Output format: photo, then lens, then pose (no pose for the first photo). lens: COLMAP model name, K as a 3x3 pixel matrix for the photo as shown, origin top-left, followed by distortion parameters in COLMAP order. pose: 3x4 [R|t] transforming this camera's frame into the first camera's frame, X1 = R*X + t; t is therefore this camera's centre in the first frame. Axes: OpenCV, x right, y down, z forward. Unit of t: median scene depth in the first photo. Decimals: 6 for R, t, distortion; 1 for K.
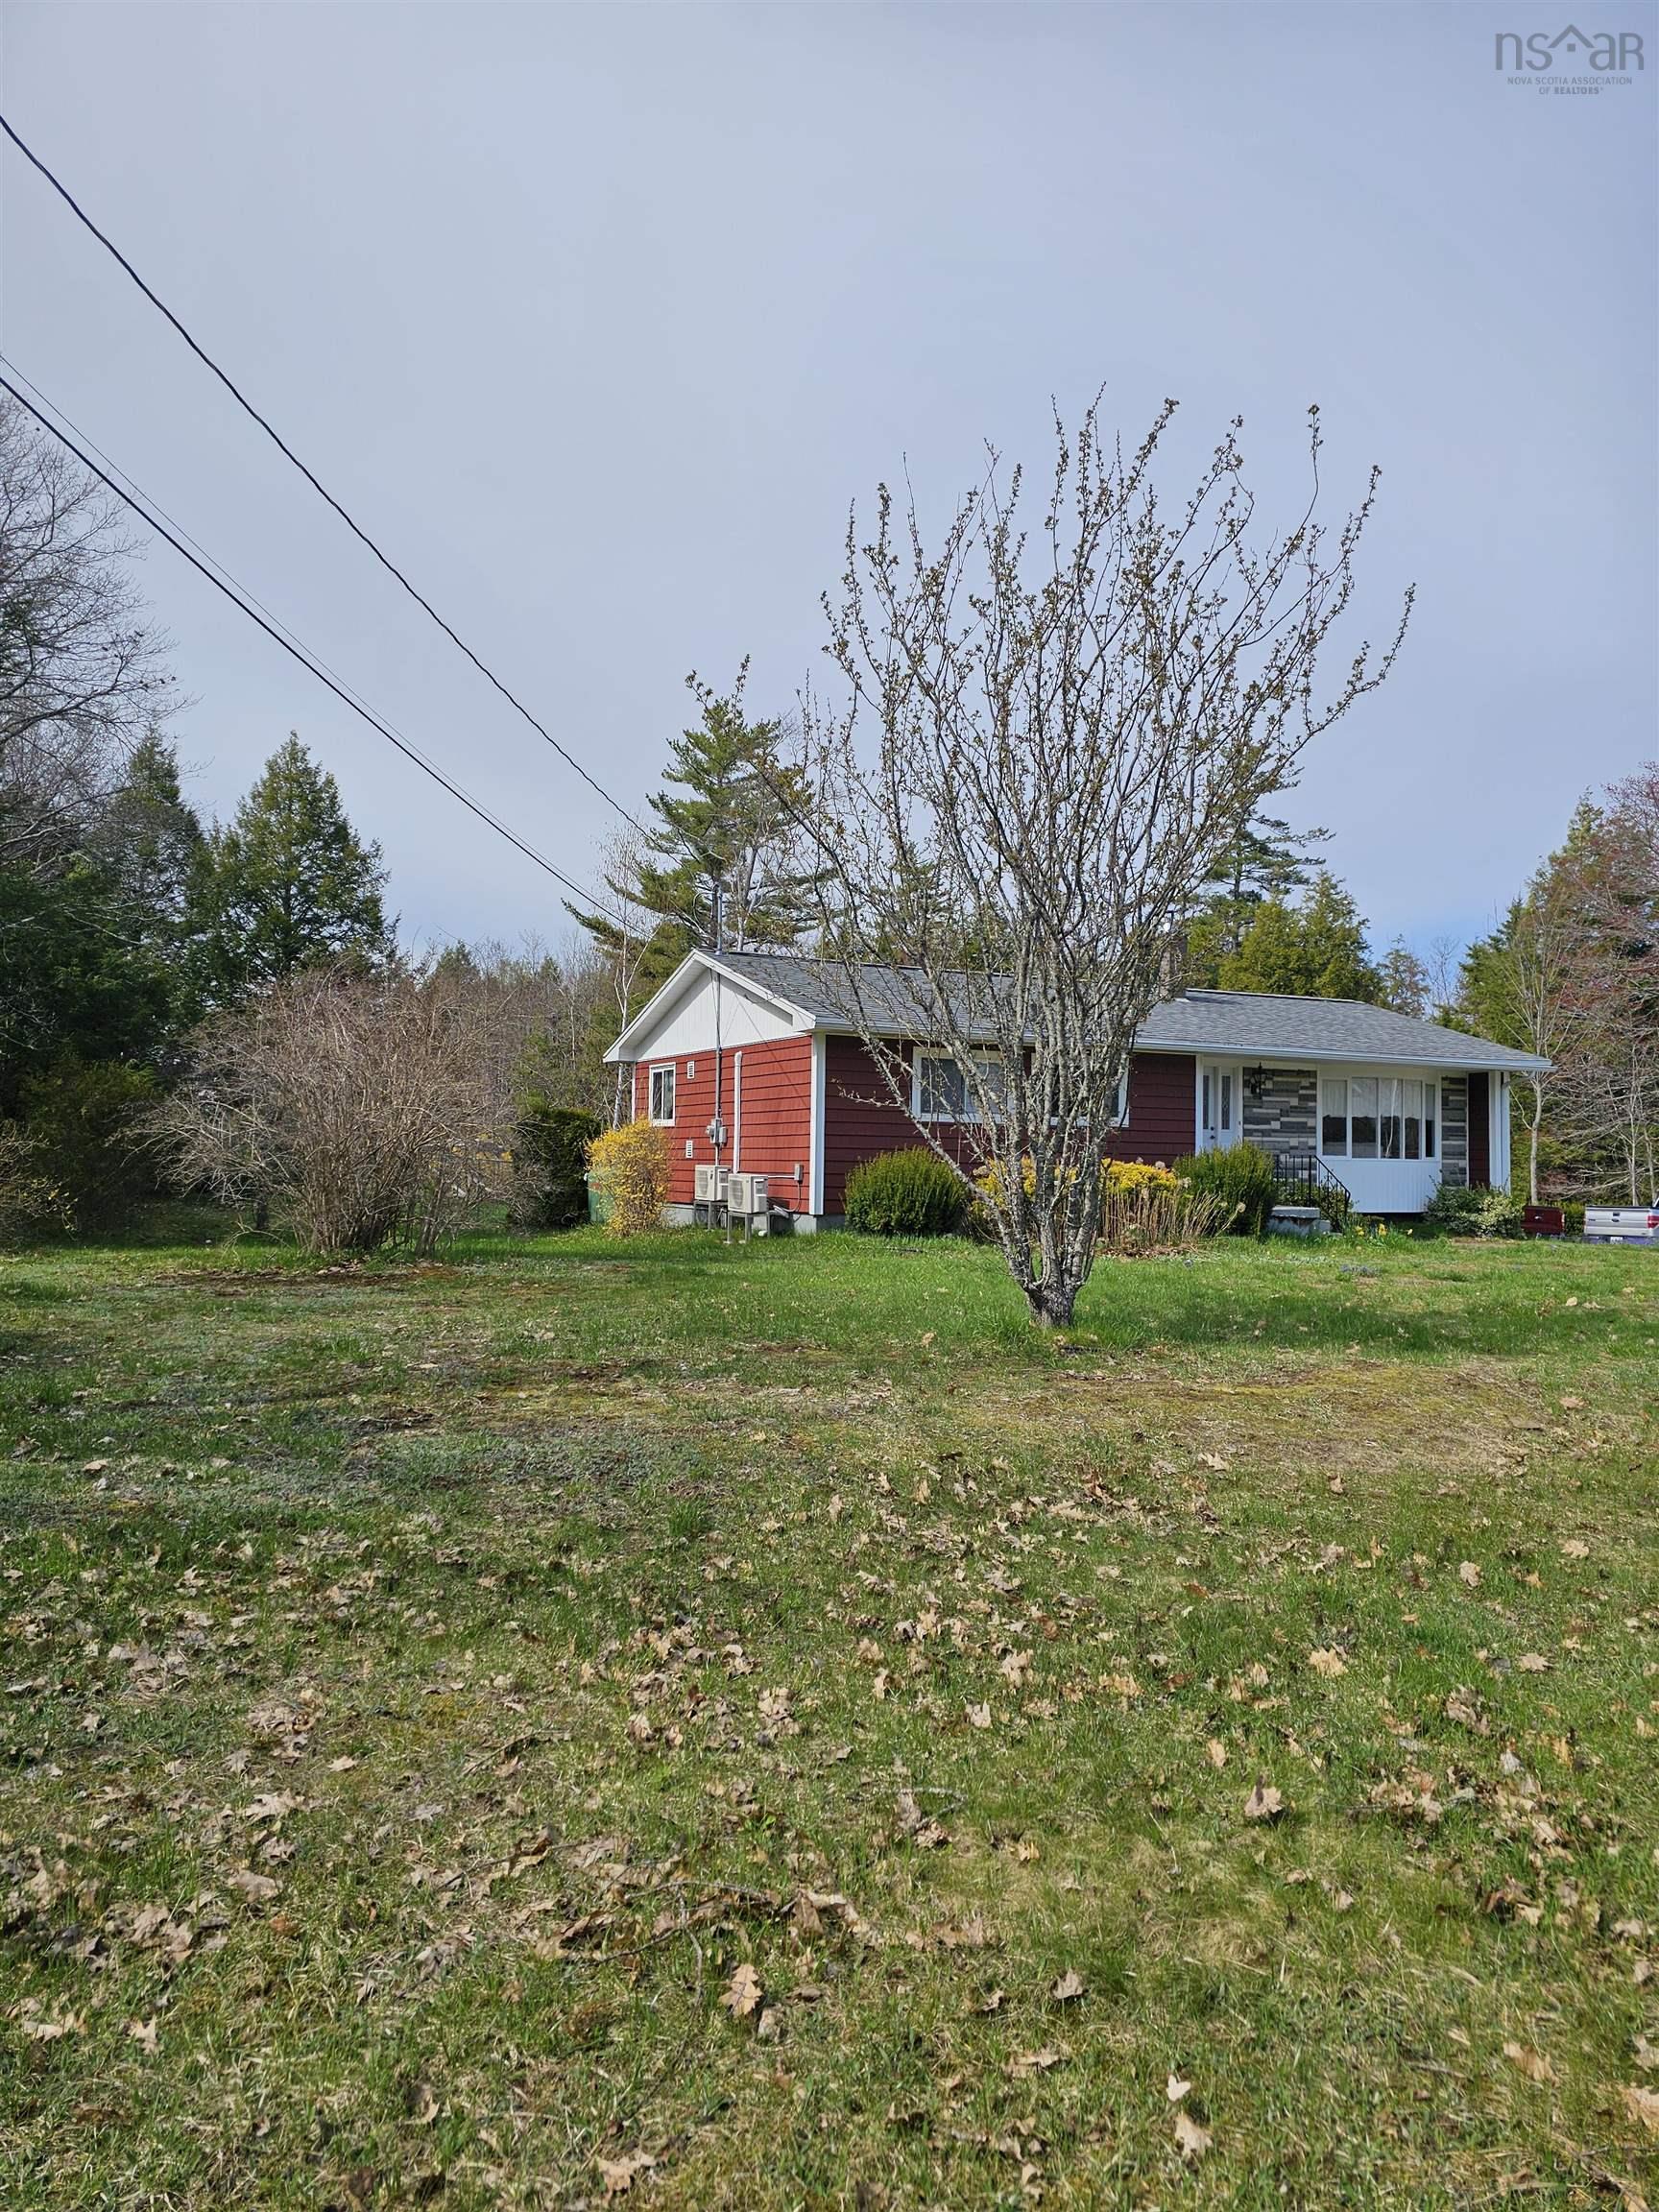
lens RADIAL K [[1506.9, 0, 829.5], [0, 1506.9, 1106.0], [0, 0, 1]] dist [0.089380, -0.078803]
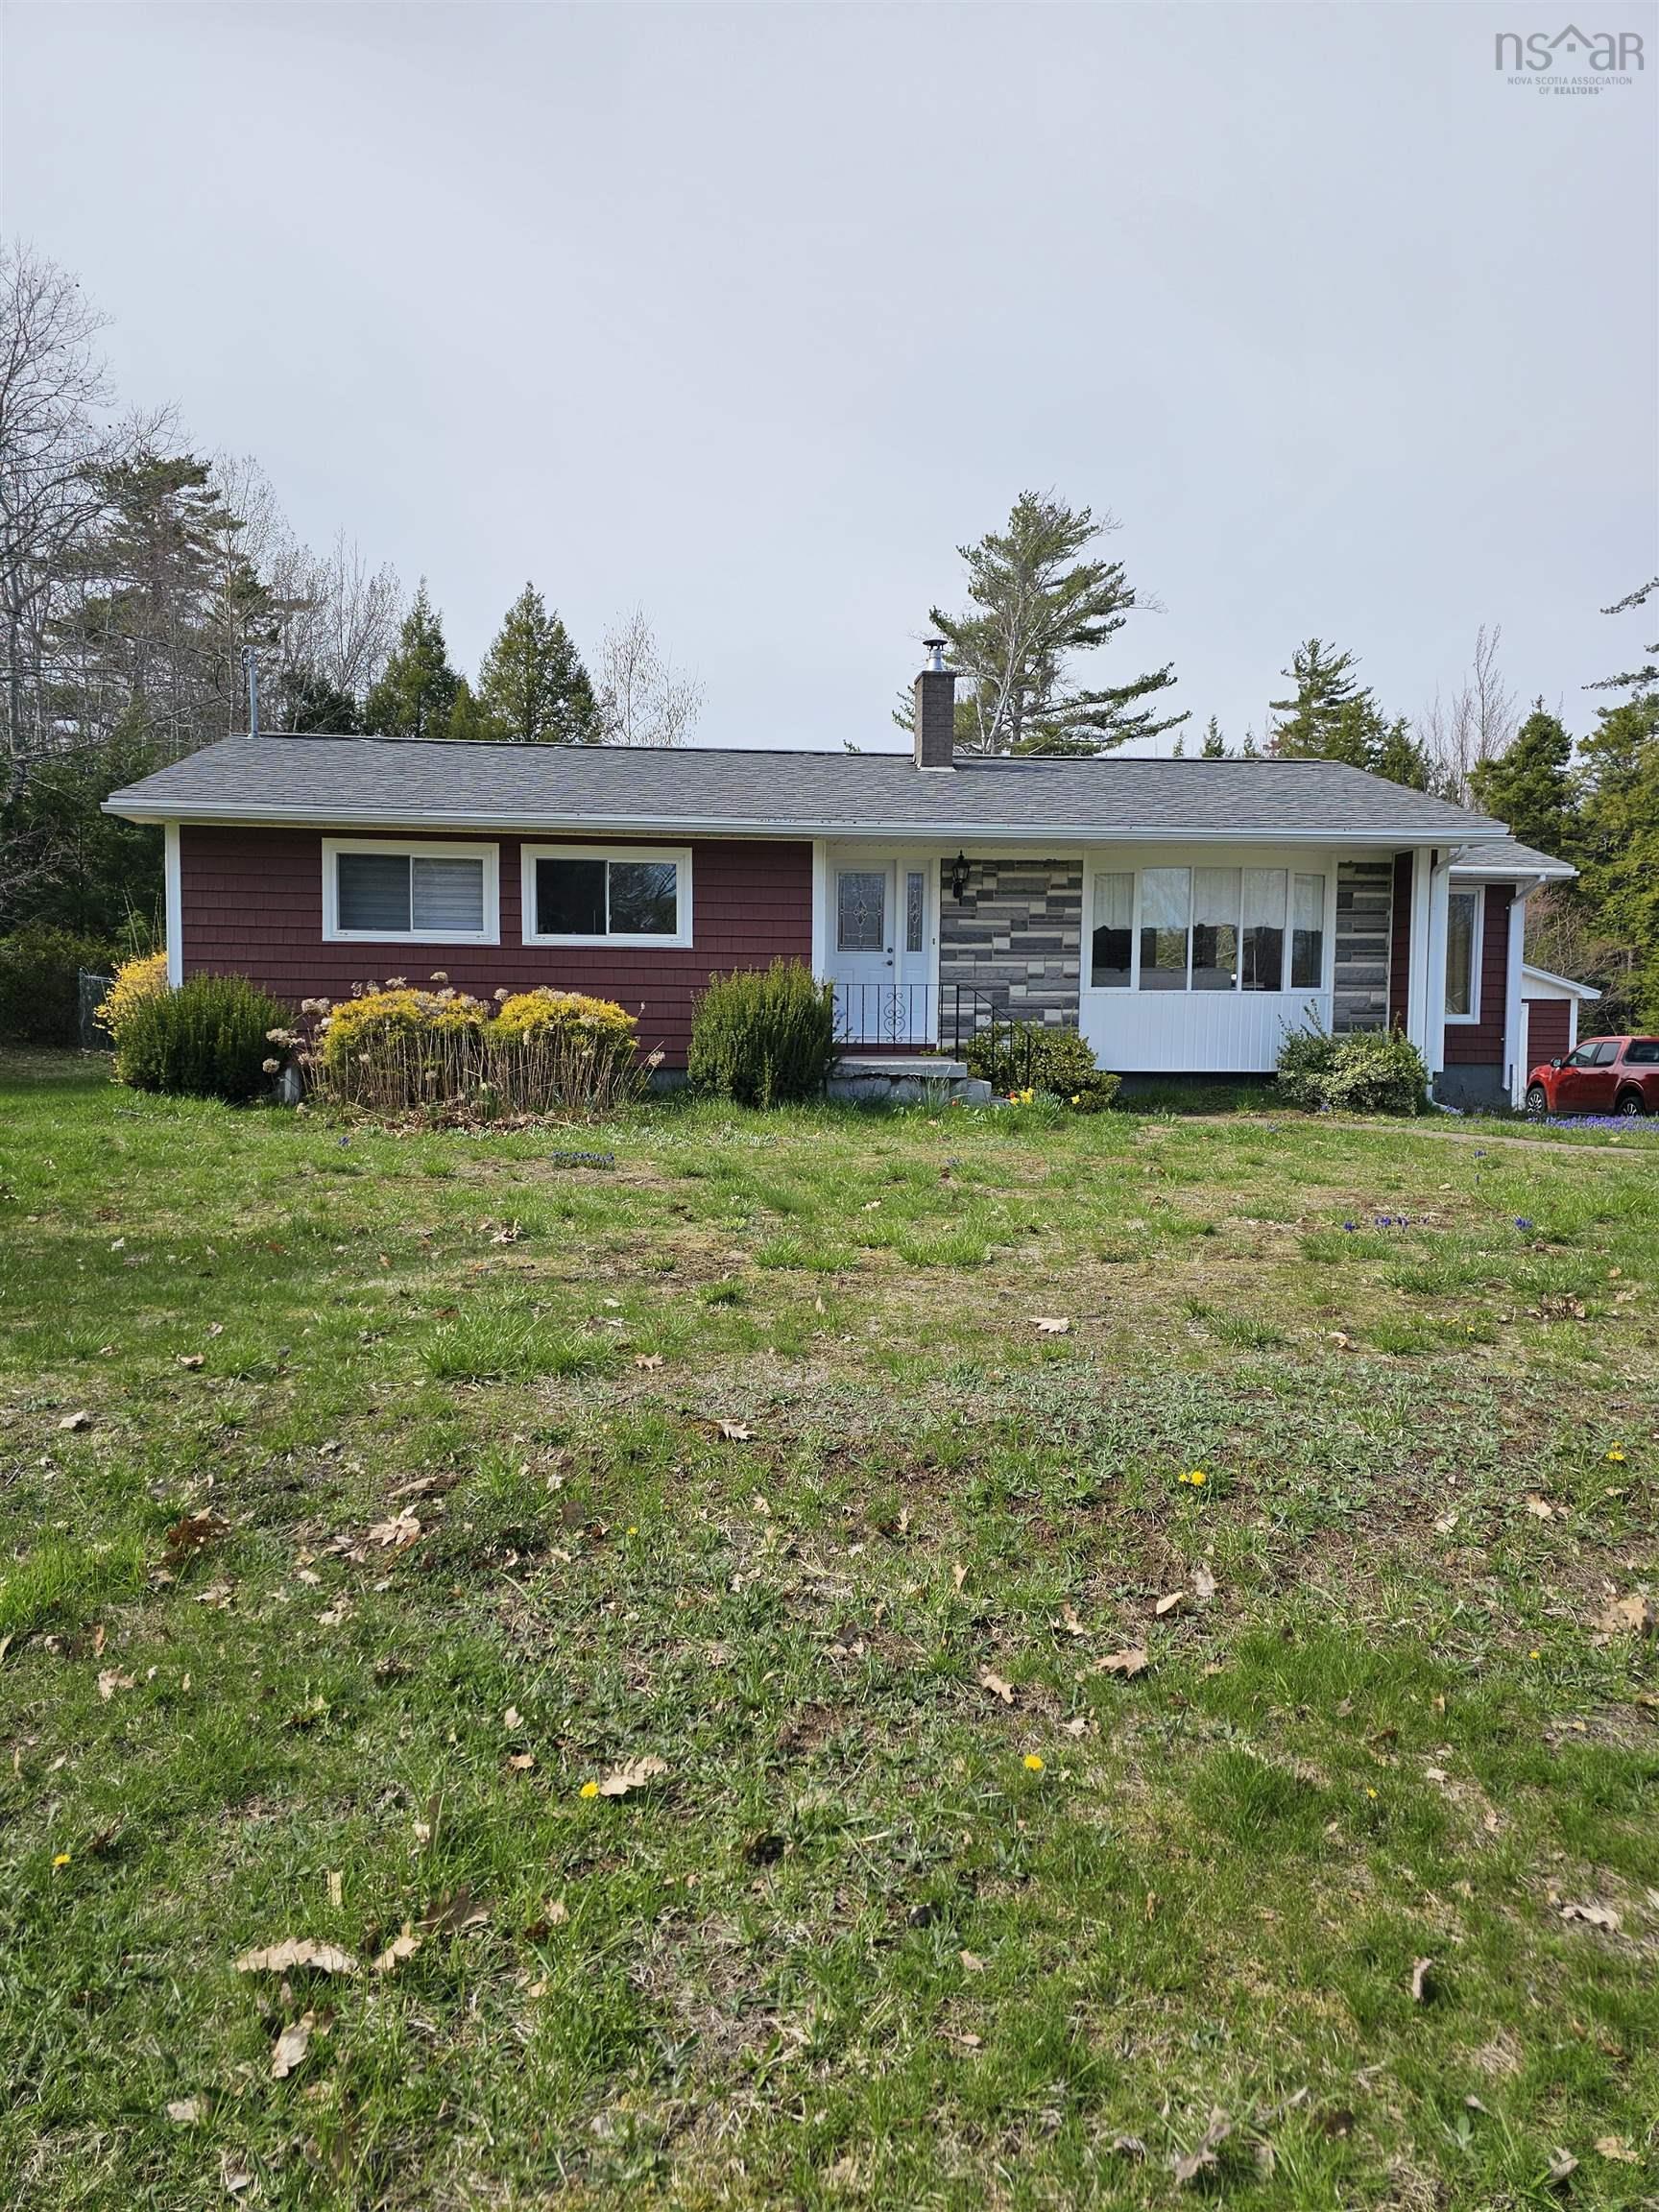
lens RADIAL K [[1506.9, 0, 829.5], [0, 1506.9, 1106.0], [0, 0, 1]] dist [0.089380, -0.078803]
pose [[0.925914, 0.014905, -0.377441, 0.443371], [0.018317, 0.996274, 0.084277, 0.024841], [0.377291, -0.084947, 0.922191, 0.314142]]
